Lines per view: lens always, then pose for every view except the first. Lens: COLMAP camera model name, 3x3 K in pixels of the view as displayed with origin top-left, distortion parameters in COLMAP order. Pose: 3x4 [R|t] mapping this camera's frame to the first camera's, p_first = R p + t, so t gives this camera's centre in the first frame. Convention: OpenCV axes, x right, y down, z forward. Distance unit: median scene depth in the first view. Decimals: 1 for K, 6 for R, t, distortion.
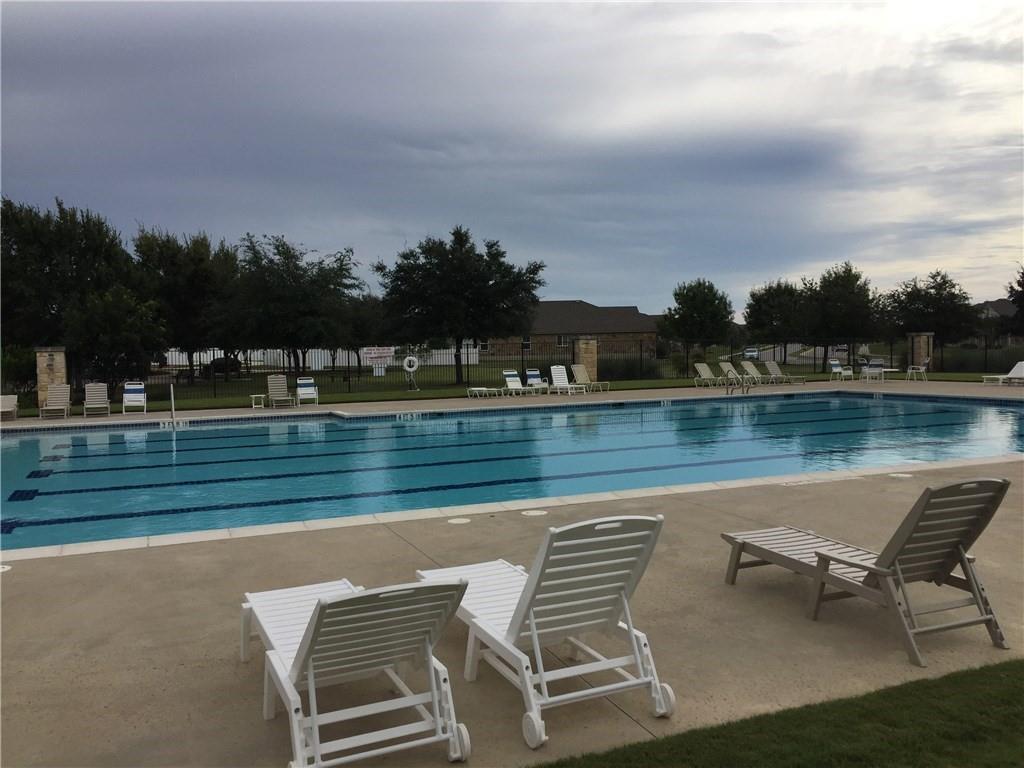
lens RADIAL K [[862.1, 0, 512.0], [0, 862.1, 384.0], [0, 0, 1]] dist [-0.003954, -0.005716]
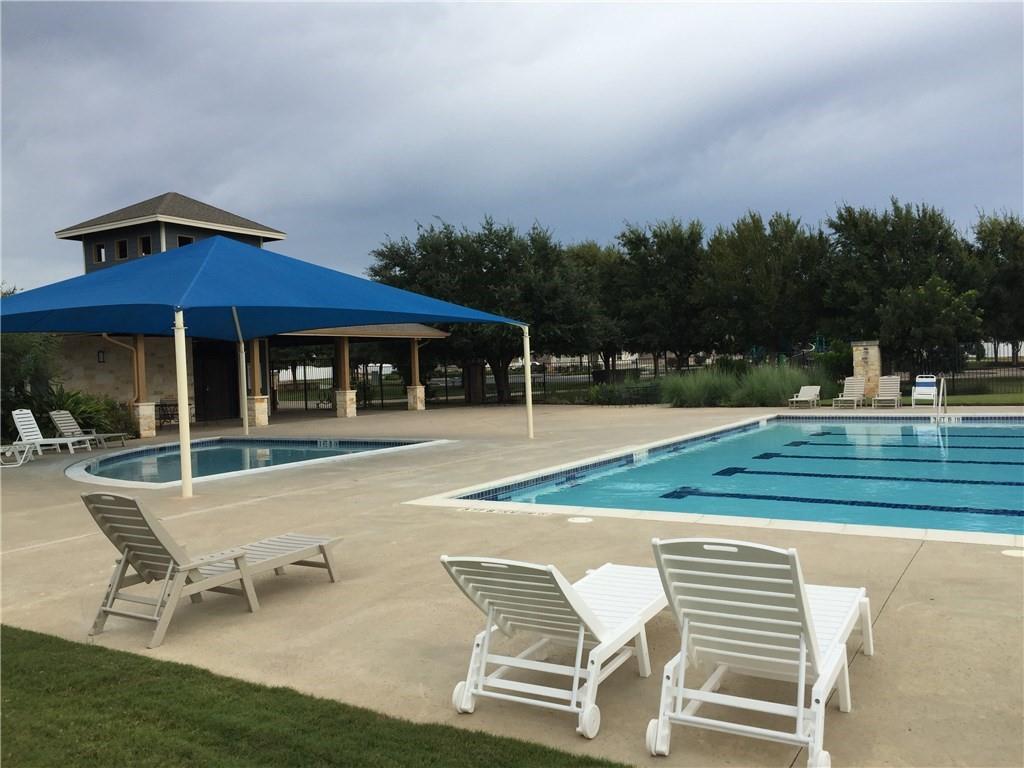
lens RADIAL K [[862.1, 0, 512.0], [0, 862.1, 384.0], [0, 0, 1]] dist [-0.003954, -0.005716]
pose [[0.566236, 0.017636, -0.824054, 0.094323], [-0.008376, 0.999843, 0.015643, -0.003110], [0.824200, -0.001956, 0.566295, 0.037114]]
